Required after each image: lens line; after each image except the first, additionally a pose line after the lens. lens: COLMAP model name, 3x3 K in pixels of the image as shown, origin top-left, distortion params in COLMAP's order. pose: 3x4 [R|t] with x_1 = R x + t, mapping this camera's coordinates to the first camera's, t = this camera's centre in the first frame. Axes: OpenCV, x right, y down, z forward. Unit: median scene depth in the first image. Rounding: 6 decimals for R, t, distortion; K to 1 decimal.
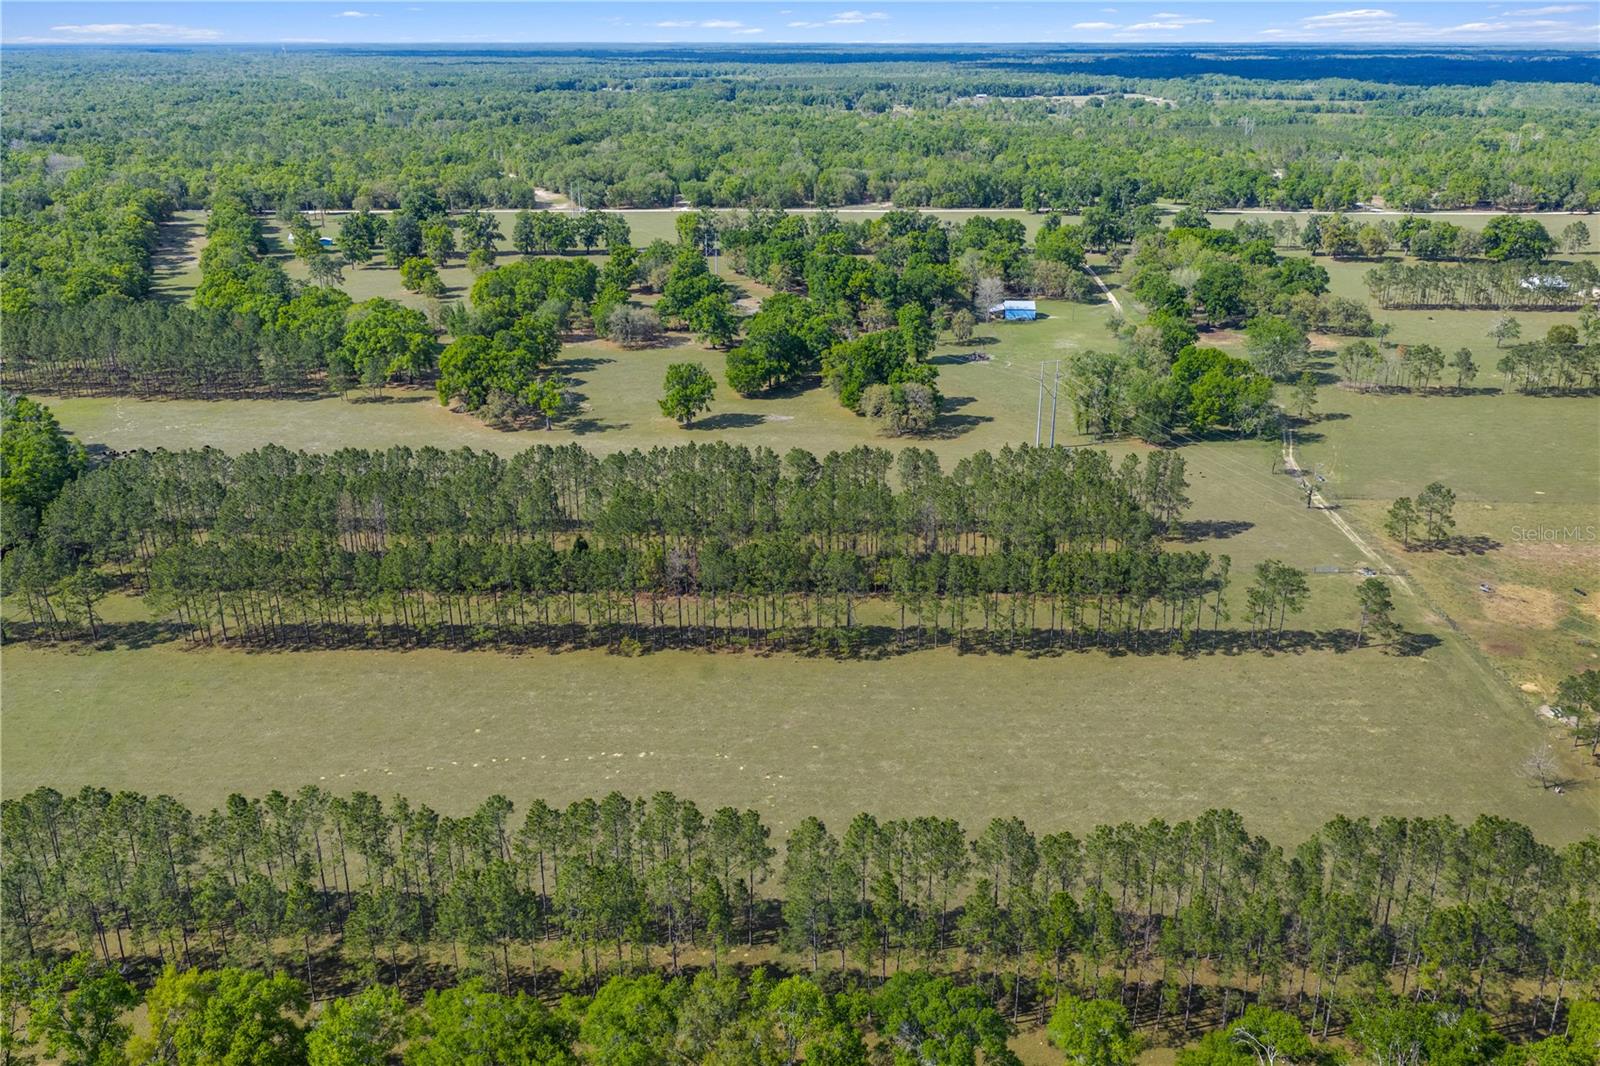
lens RADIAL K [[1384.3, 0, 812.3], [0, 1384.3, 396.4], [0, 0, 1]] dist [0.010658, -0.020544]
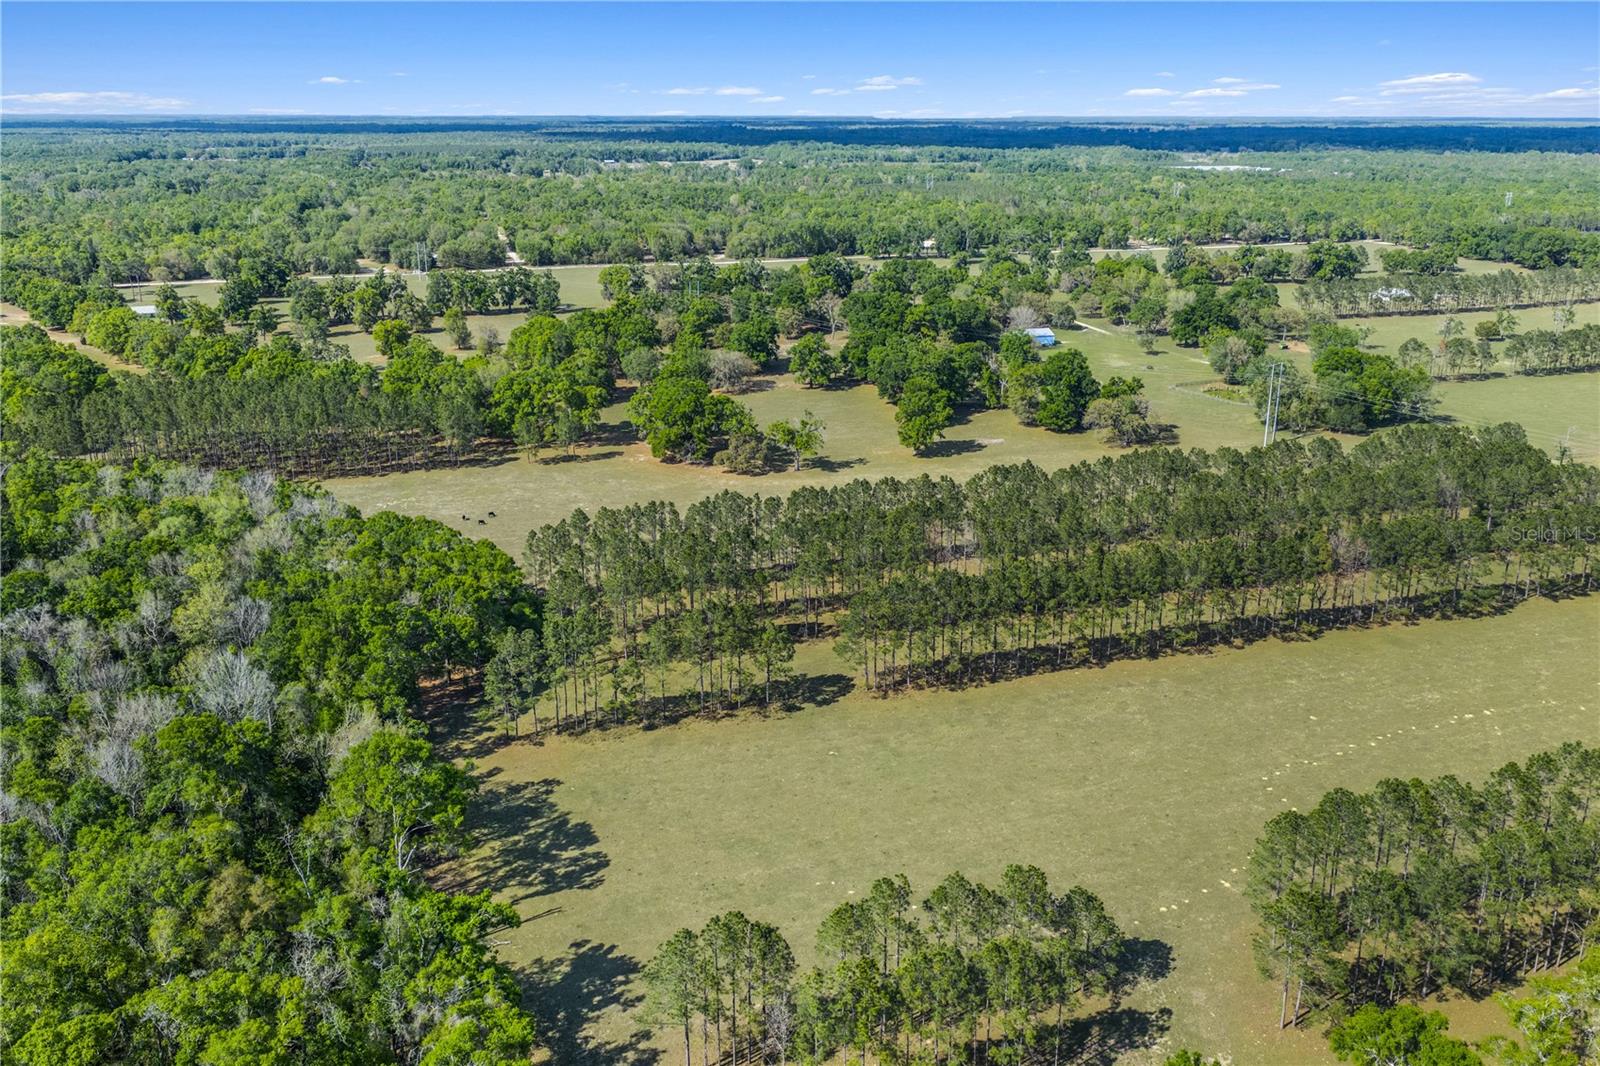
lens RADIAL K [[1384.3, 0, 812.3], [0, 1384.3, 396.4], [0, 0, 1]] dist [0.010658, -0.020544]
pose [[0.939099, -0.067186, 0.337014, -0.220806], [0.084221, 0.995791, -0.036167, 0.003765], [-0.333166, 0.062348, 0.940805, 0.038879]]
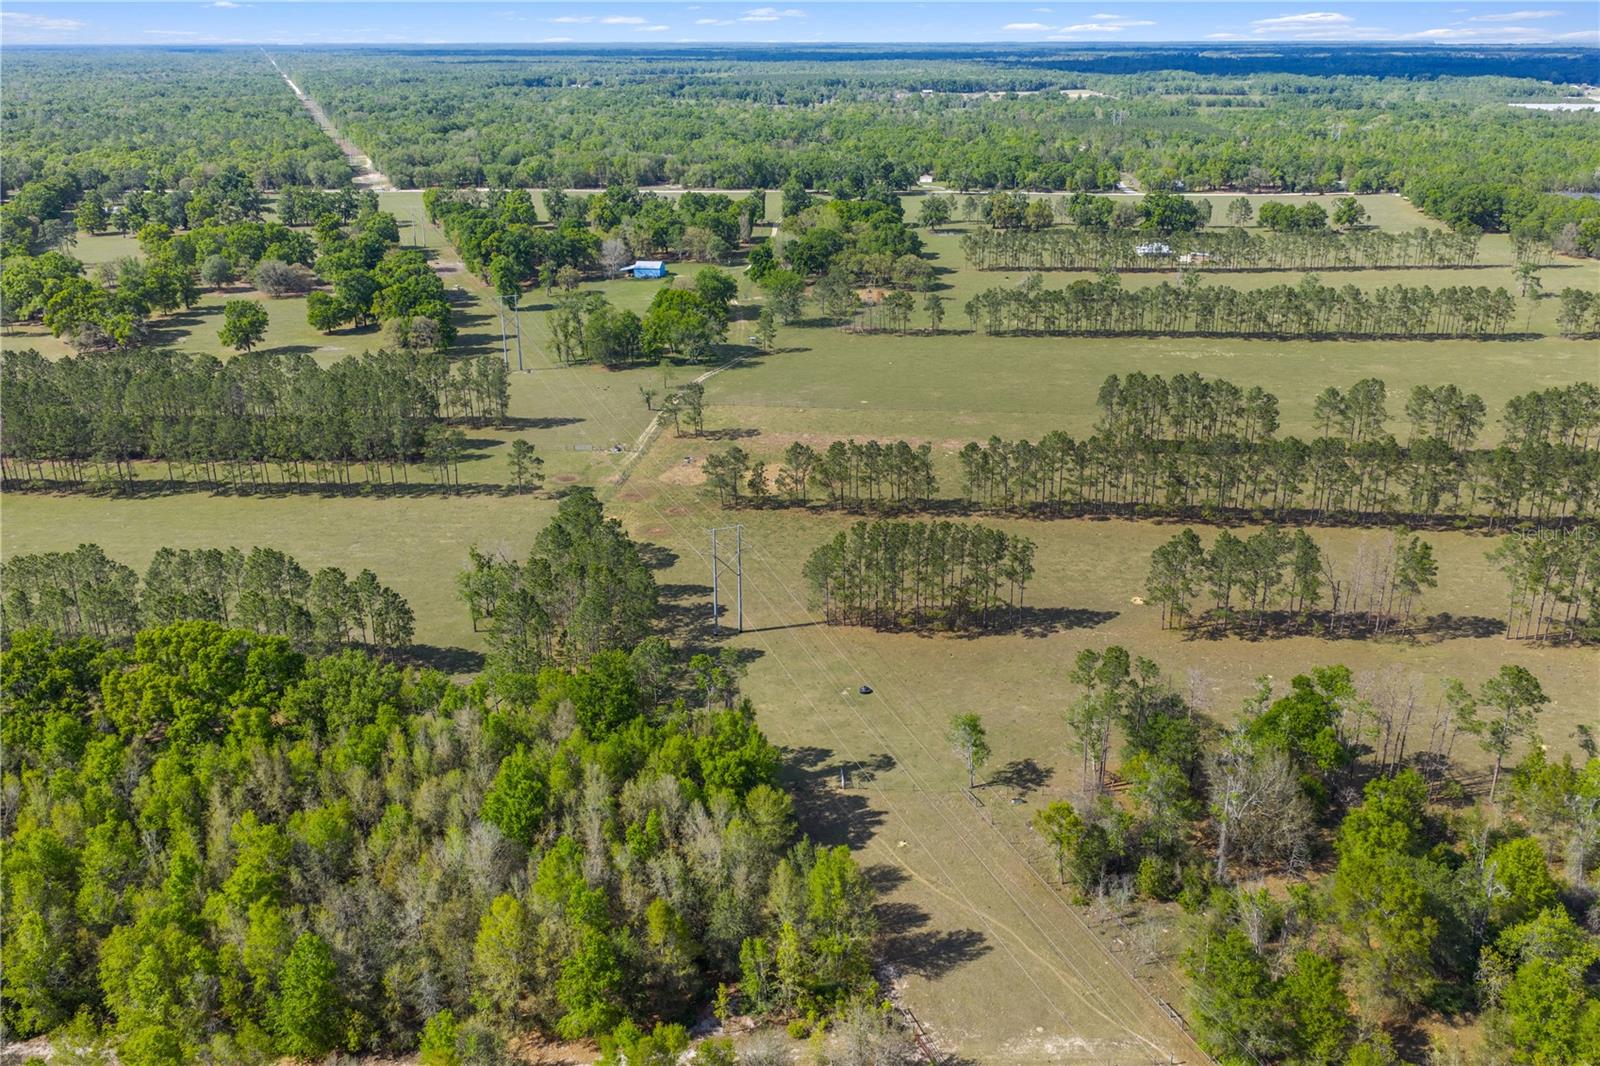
lens RADIAL K [[1384.3, 0, 812.3], [0, 1384.3, 396.4], [0, 0, 1]] dist [0.010658, -0.020544]
pose [[0.999153, 0.007464, -0.040475, 0.197548], [-0.007462, 0.999972, 0.000200, 0.024276], [0.040476, 0.000102, 0.999181, -0.077254]]
